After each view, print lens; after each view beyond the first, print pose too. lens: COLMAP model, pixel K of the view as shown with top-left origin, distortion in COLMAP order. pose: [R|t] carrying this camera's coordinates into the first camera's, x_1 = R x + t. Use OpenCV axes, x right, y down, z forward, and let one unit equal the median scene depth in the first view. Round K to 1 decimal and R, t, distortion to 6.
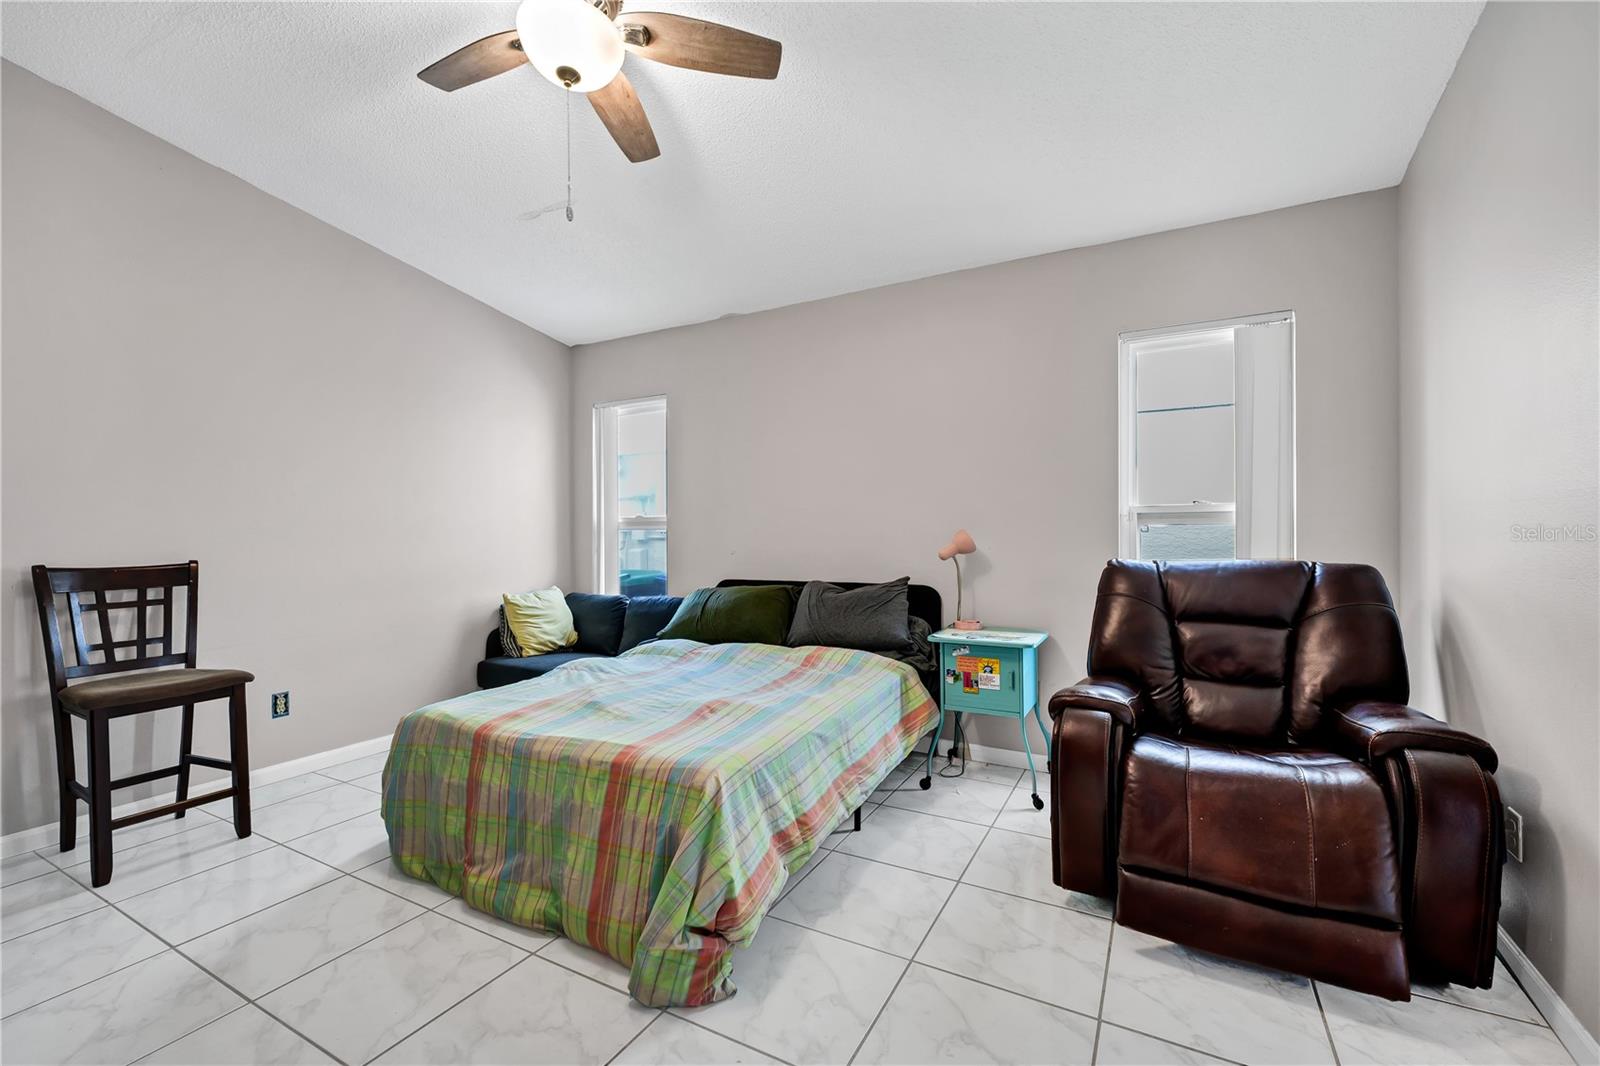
lens RADIAL K [[669.6, 0, 800.0], [0, 669.6, 533.0], [0, 0, 1]] dist [-0.003267, -0.000217]
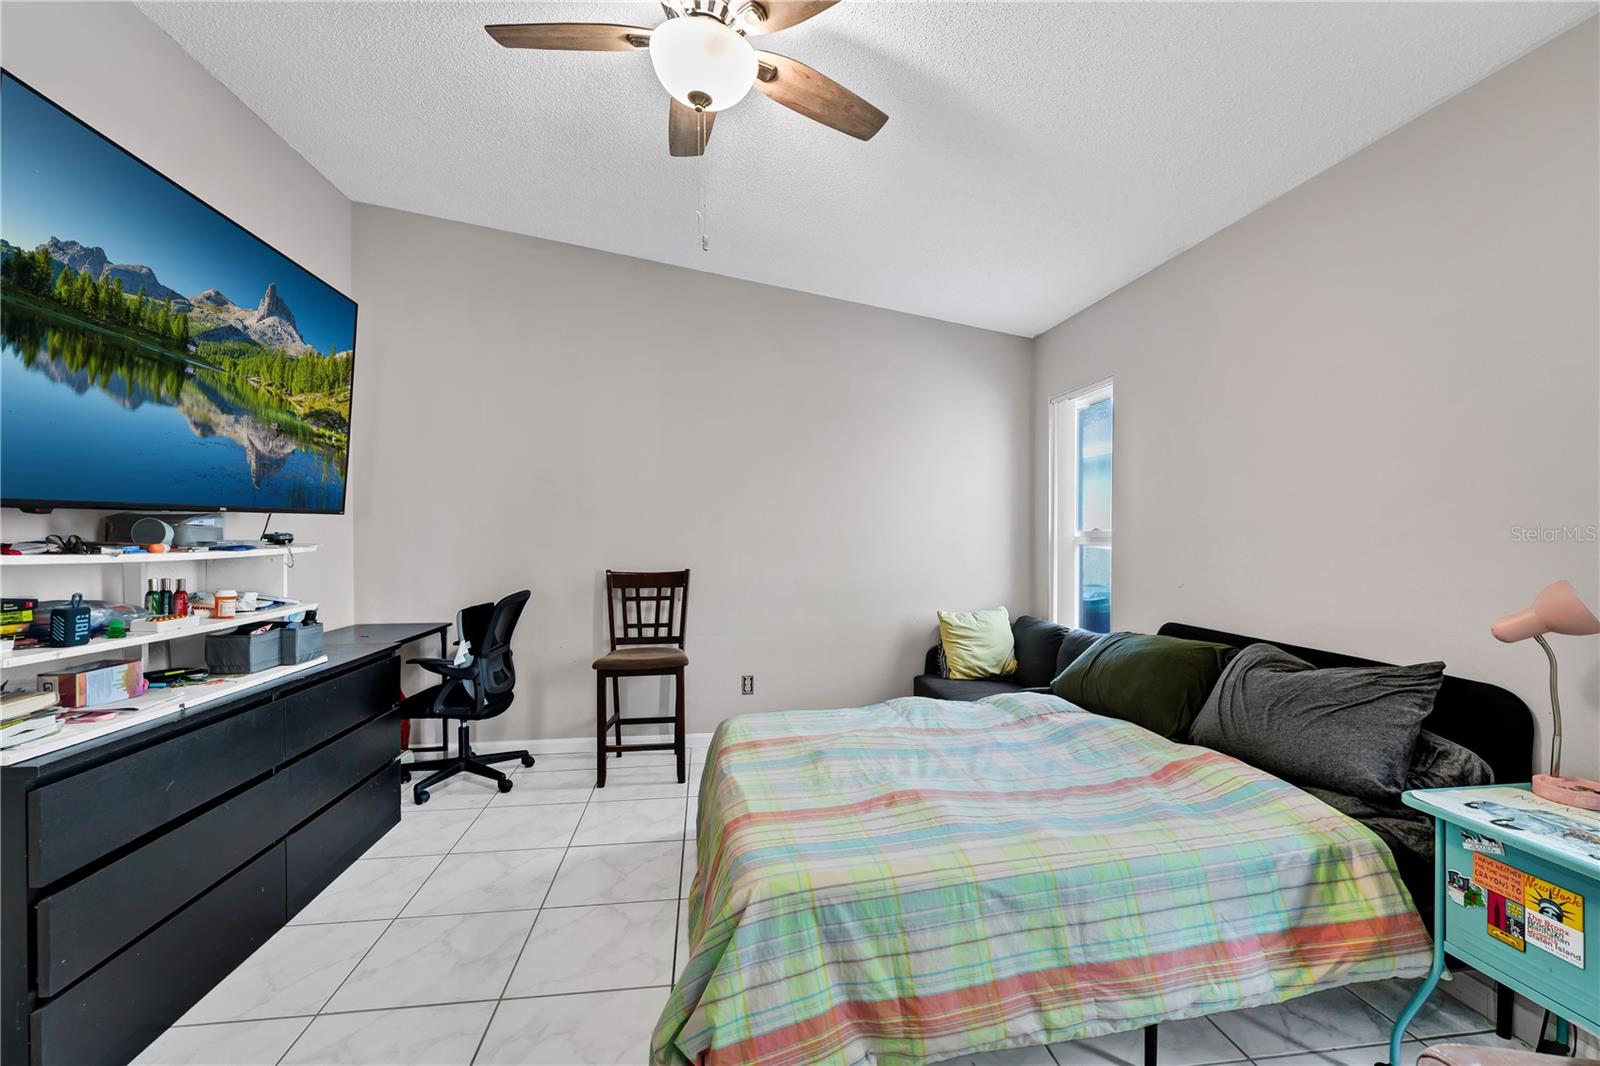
lens RADIAL K [[688.2, 0, 781.6], [0, 688.2, 529.8], [0, 0, 1]] dist [-0.003169, 0.000013]
pose [[0.589416, 0.004427, -0.807817, 0.360288], [-0.001963, 0.999990, 0.004048, -0.047884], [0.807827, -0.000800, 0.589419, 0.341488]]
